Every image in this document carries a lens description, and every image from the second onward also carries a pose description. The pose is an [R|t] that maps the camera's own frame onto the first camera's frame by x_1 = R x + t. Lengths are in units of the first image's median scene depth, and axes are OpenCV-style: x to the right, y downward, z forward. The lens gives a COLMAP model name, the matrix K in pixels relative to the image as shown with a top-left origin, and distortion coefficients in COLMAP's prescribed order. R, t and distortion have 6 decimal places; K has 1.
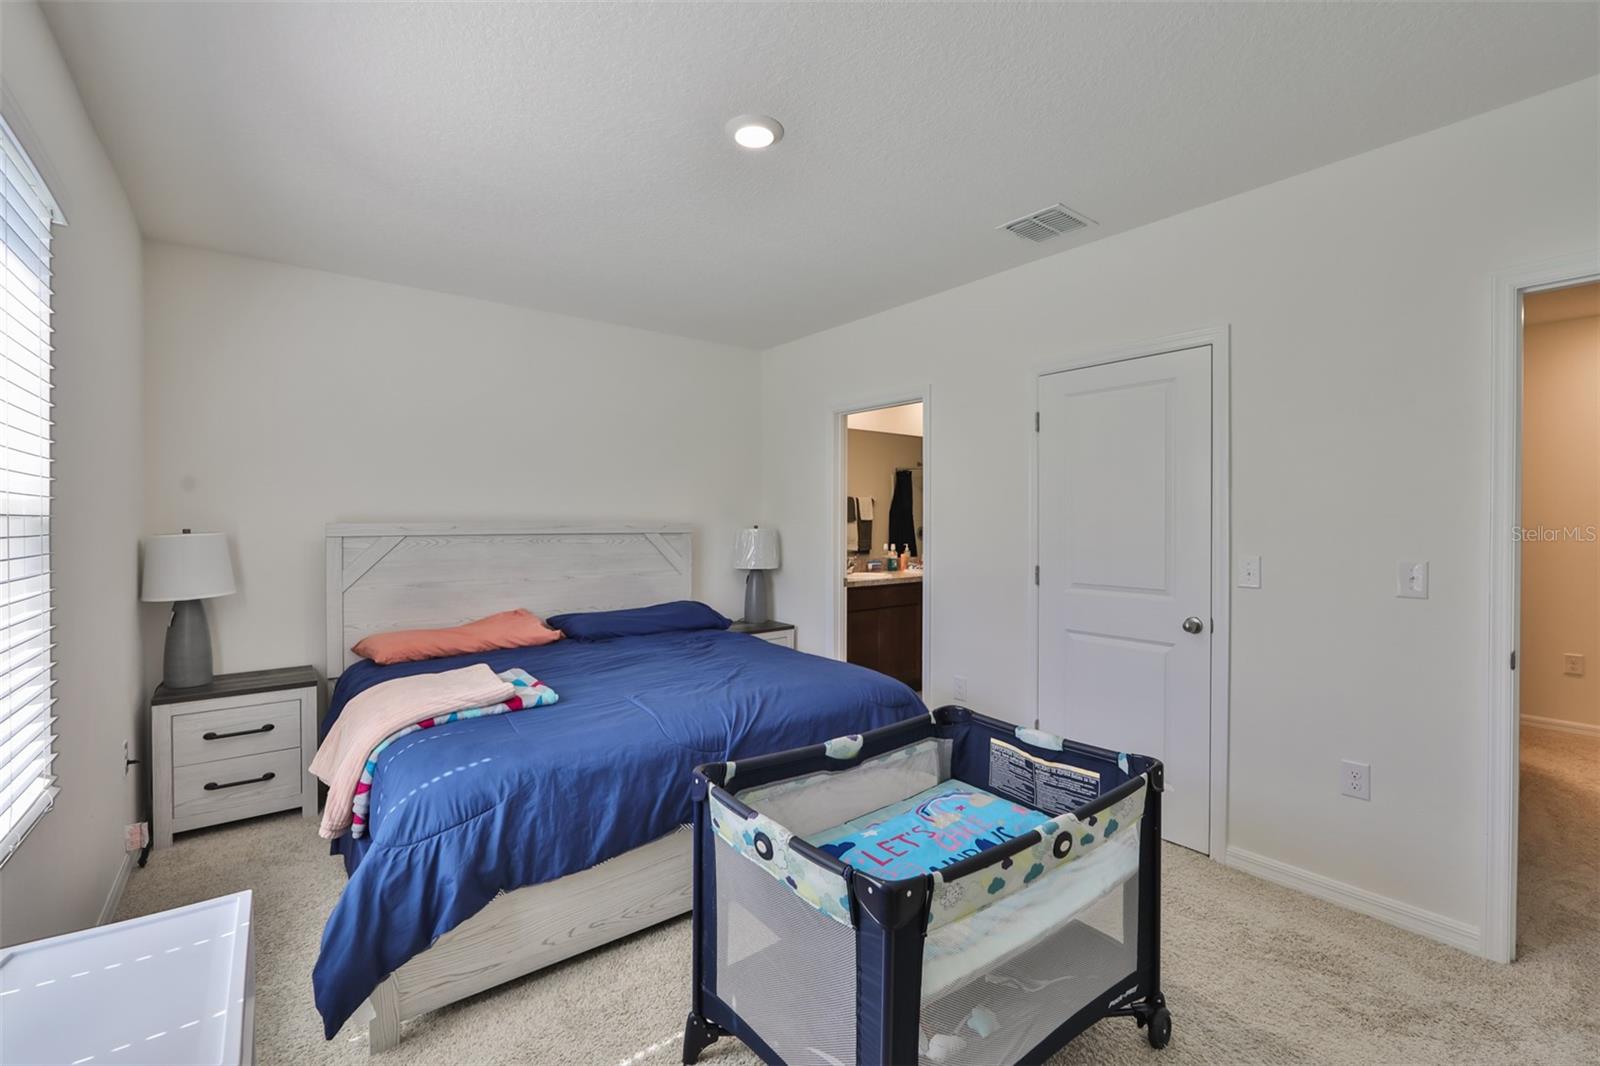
lens RADIAL K [[684.1, 0, 781.5], [0, 684.1, 538.8], [0, 0, 1]] dist [-0.003864, 0.000425]
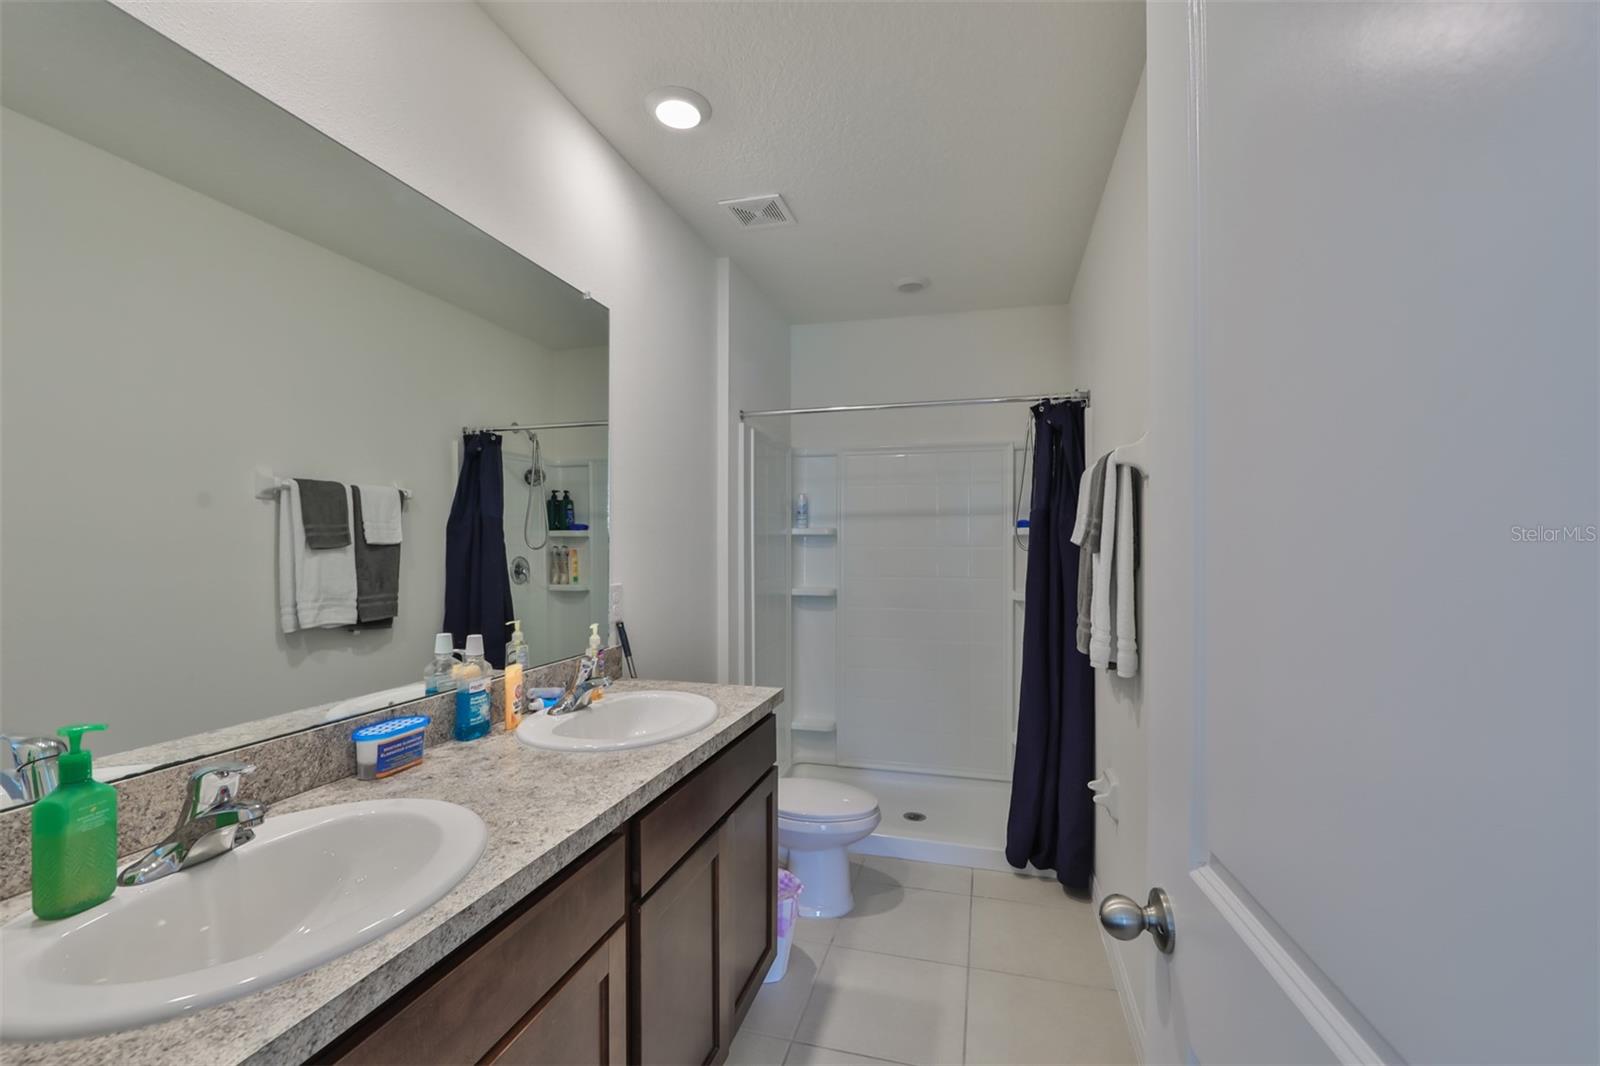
lens RADIAL K [[684.1, 0, 781.5], [0, 684.1, 538.8], [0, 0, 1]] dist [-0.003864, 0.000425]
pose [[0.811126, 0.010557, 0.584776, 0.104839], [0.011629, 0.999348, -0.034173, -0.018192], [-0.584756, 0.034519, 0.810475, 0.715430]]
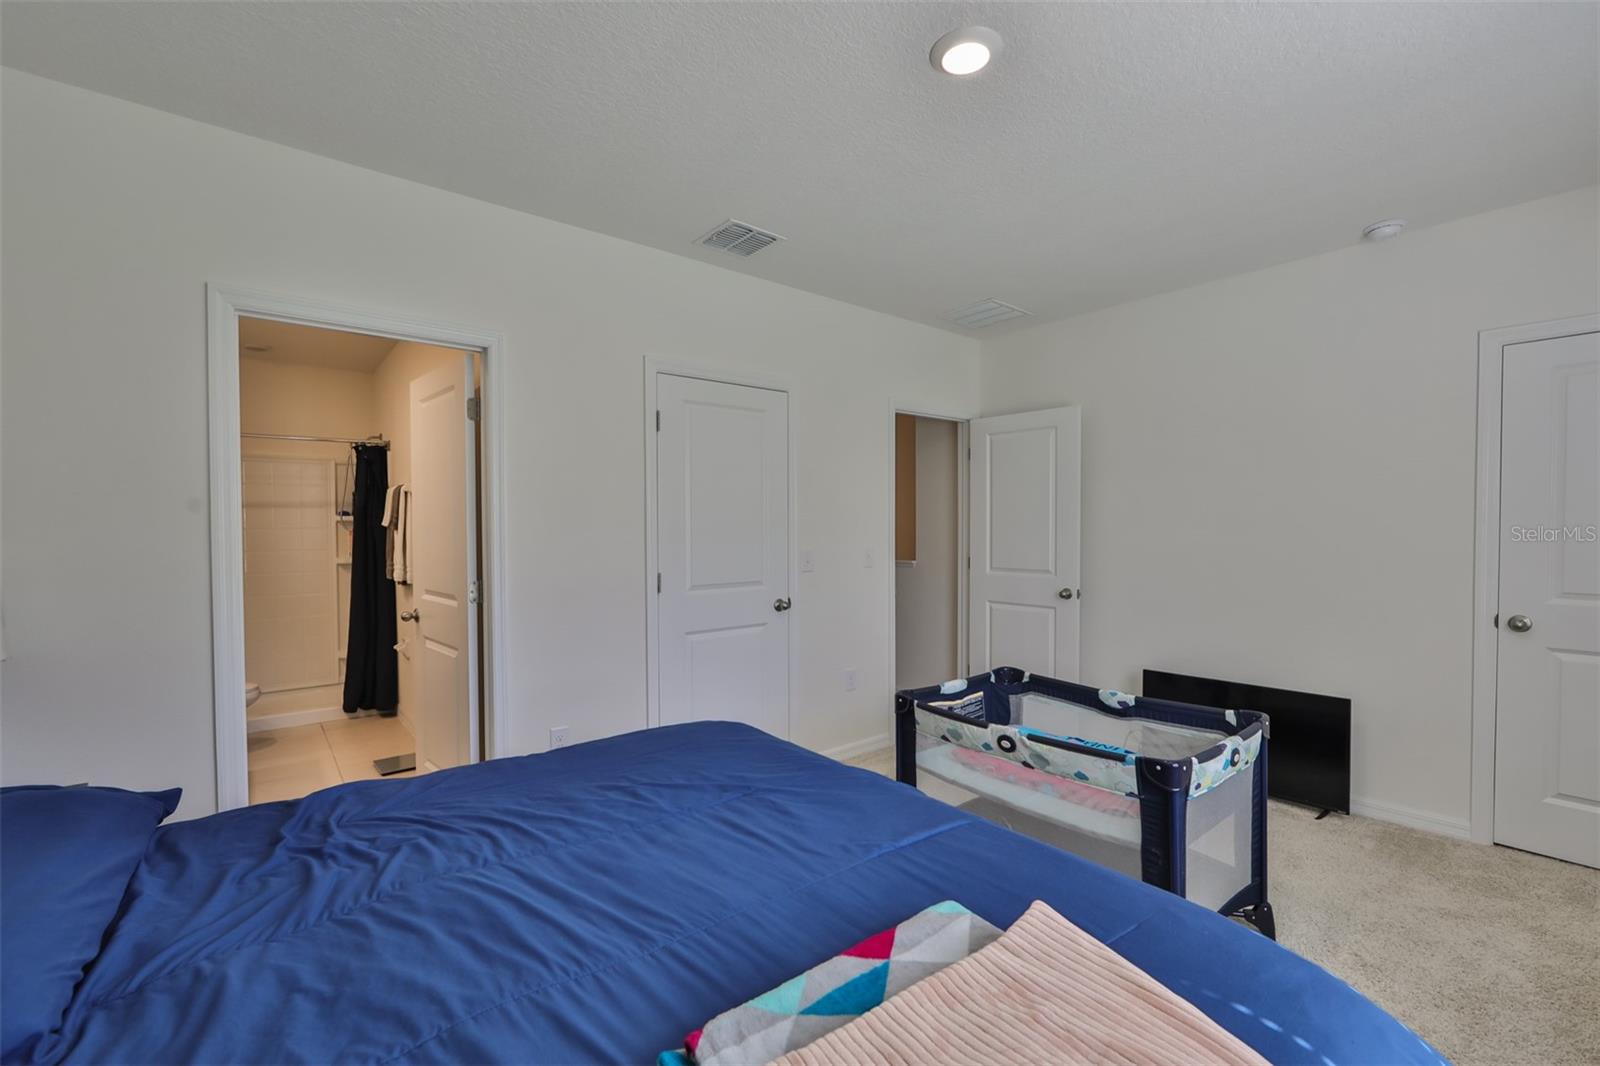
lens RADIAL K [[692.0, 0, 817.6], [0, 692.0, 552.8], [0, 0, 1]] dist [-0.010161, 0.000168]
pose [[-0.040848, -0.032432, 0.998639, -0.340982], [0.030328, 0.998972, 0.033683, -0.007604], [-0.998705, 0.031662, -0.039823, 0.470341]]
